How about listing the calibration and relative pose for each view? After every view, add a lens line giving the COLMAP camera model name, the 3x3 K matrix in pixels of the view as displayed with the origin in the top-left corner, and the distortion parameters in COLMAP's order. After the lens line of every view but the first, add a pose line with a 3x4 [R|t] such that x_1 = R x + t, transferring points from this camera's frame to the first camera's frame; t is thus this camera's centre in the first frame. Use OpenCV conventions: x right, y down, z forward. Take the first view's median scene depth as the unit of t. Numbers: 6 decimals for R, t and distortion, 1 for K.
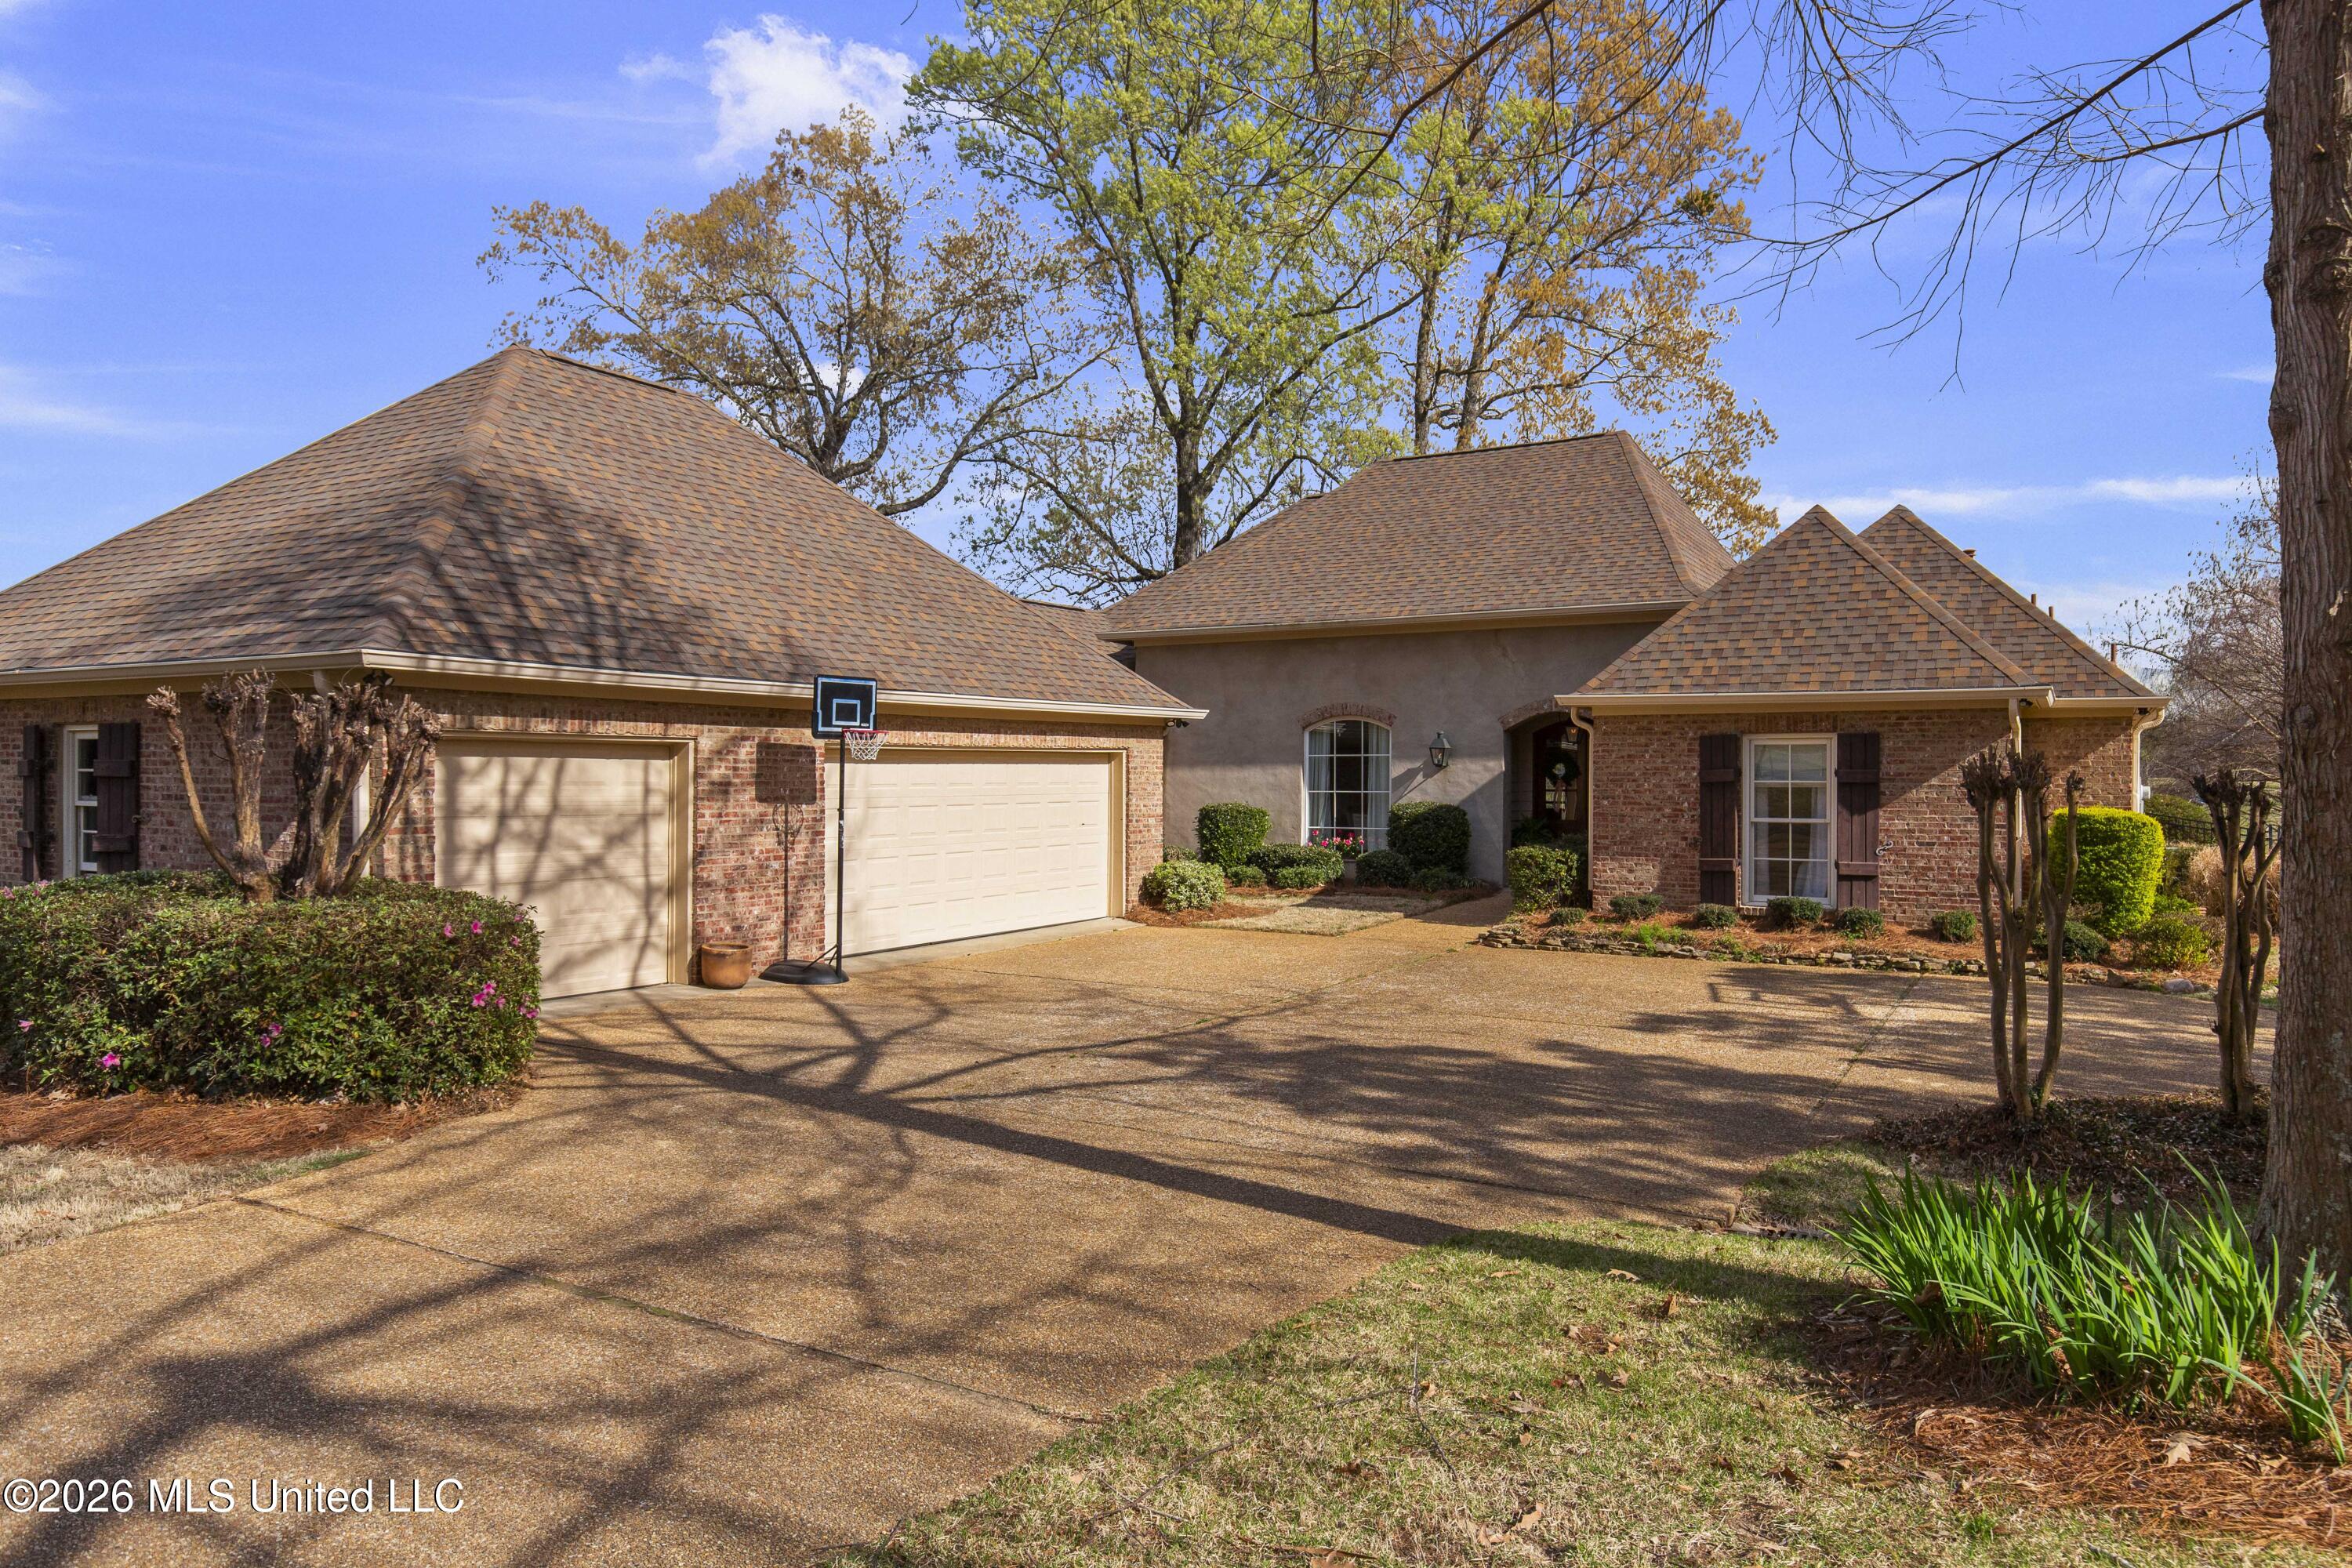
lens RADIAL K [[1531.2, 0, 1176.0], [0, 1531.2, 784.0], [0, 0, 1]] dist [0.001442, 0.000162]
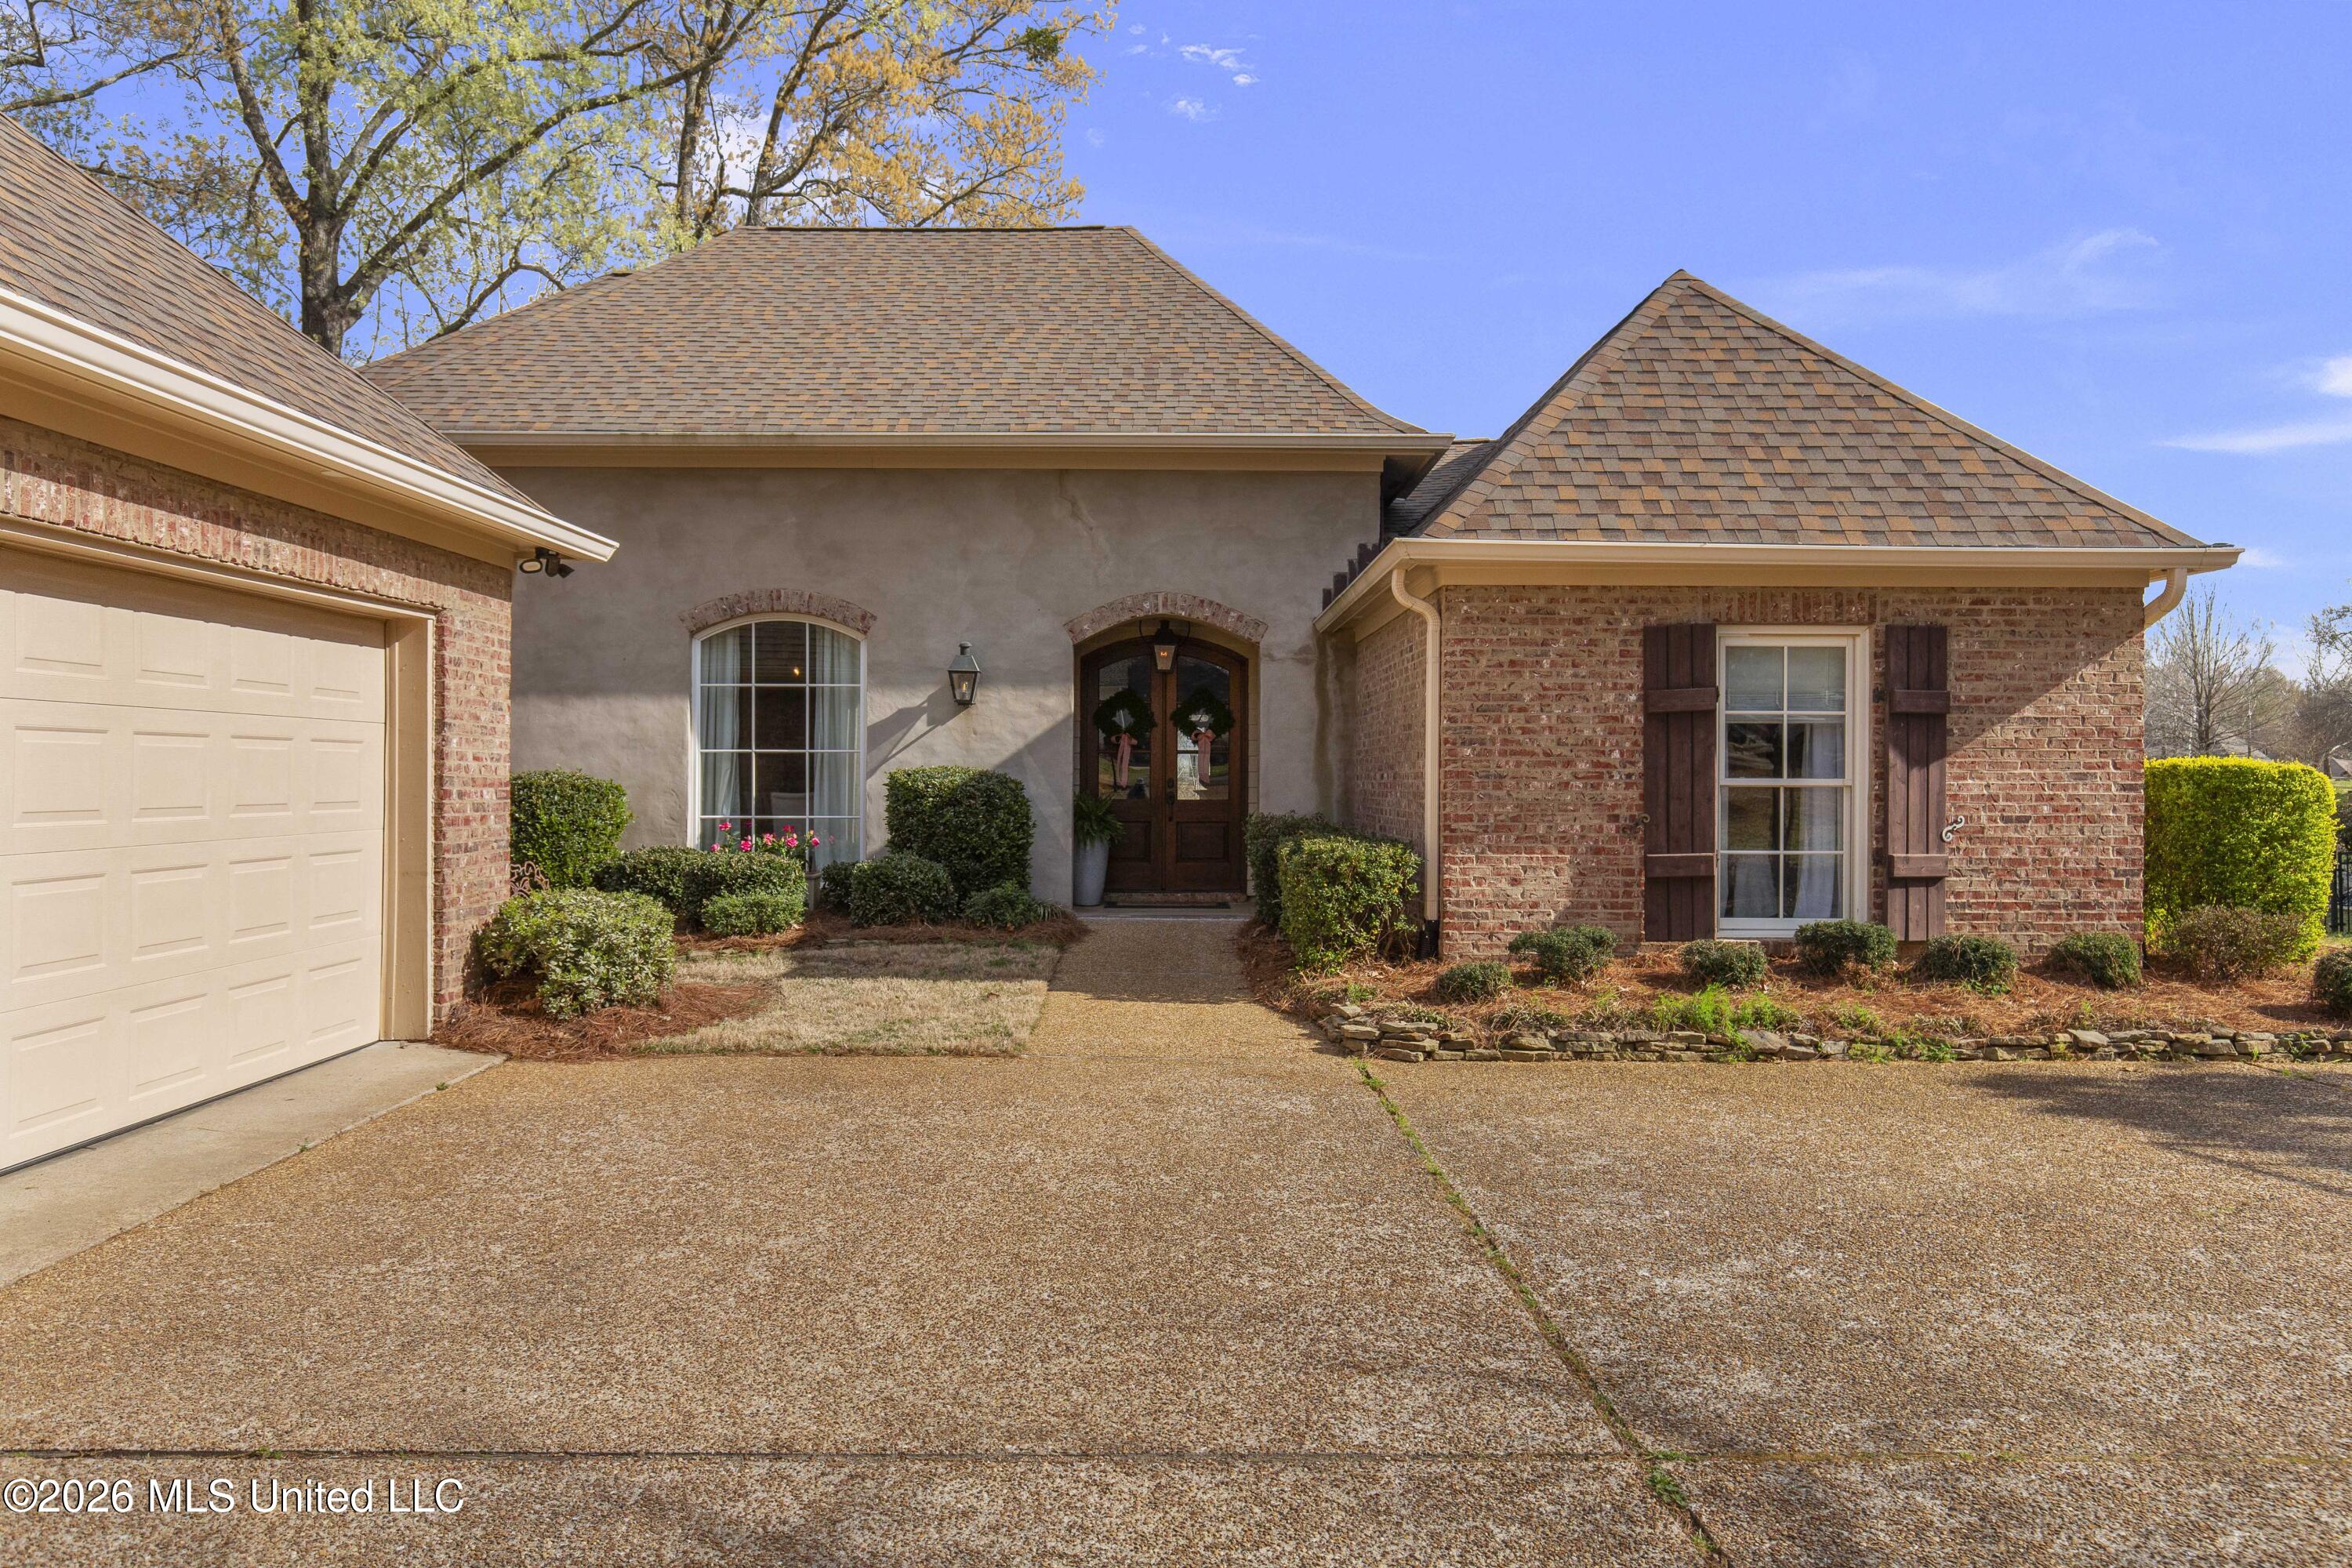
lens RADIAL K [[1617.3, 0, 1176.0], [0, 1617.3, 784.0], [0, 0, 1]] dist [0.000948, 0.001859]
pose [[0.857602, -0.001403, 0.514313, -0.082959], [0.000828, 0.999999, 0.001347, 0.020943], [-0.514314, -0.000730, 0.857602, 0.542886]]
